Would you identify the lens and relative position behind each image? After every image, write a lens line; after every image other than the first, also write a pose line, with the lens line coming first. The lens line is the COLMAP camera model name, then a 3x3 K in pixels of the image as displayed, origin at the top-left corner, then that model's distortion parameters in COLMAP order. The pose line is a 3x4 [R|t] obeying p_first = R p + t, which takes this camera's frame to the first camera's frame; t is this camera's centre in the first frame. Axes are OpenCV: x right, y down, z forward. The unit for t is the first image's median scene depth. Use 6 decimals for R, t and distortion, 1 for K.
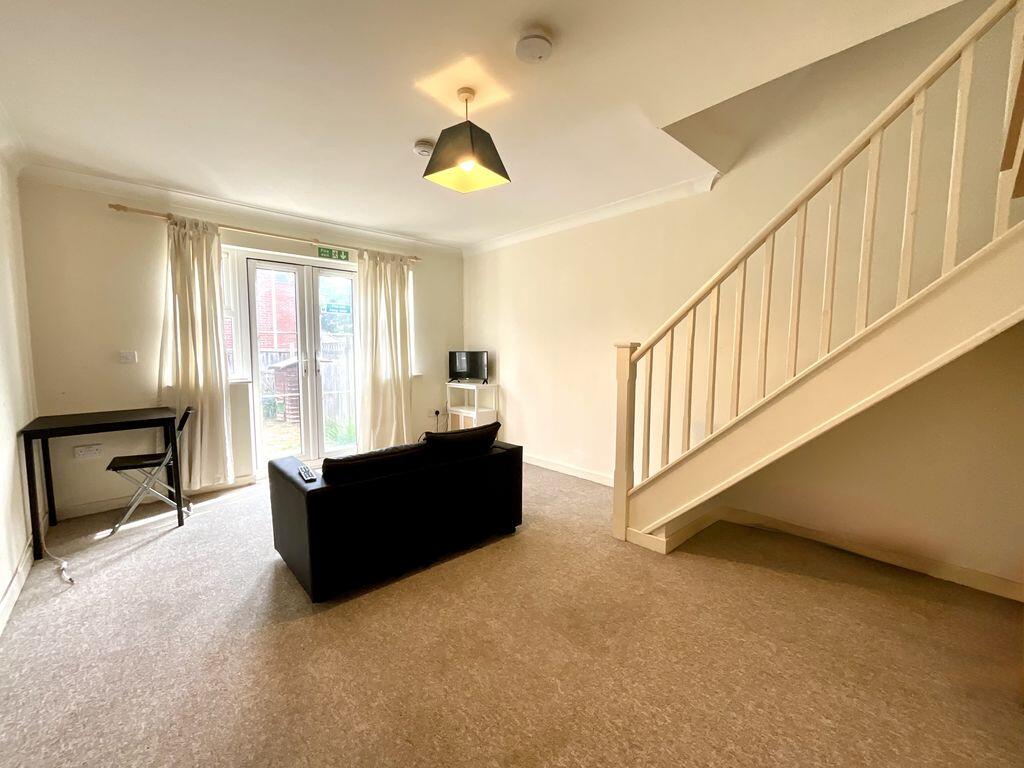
lens RADIAL K [[414.5, 0, 512.4], [0, 414.5, 385.0], [0, 0, 1]] dist [0.001325, -0.000186]
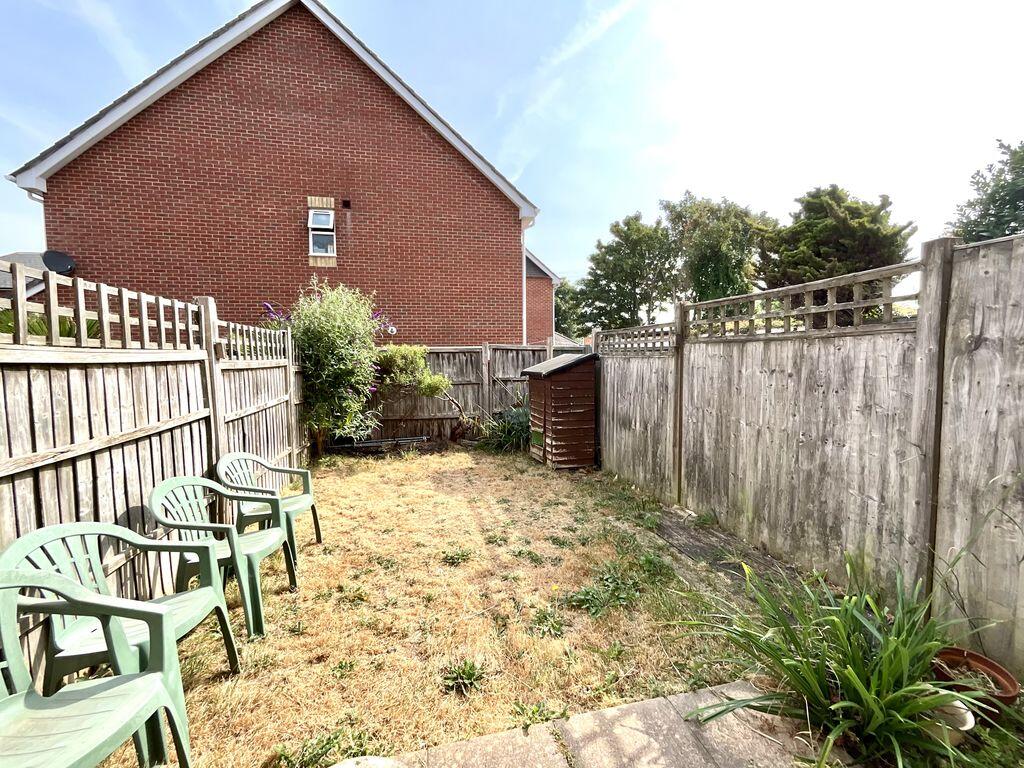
lens RADIAL K [[414.5, 0, 512.1], [0, 414.5, 381.9], [0, 0, 1]] dist [0.001325, -0.000186]
pose [[0.867258, 0.021923, -0.497376, -0.278735], [-0.029716, 0.999528, -0.007757, -0.022926], [0.496972, 0.021508, 0.867500, 0.432858]]
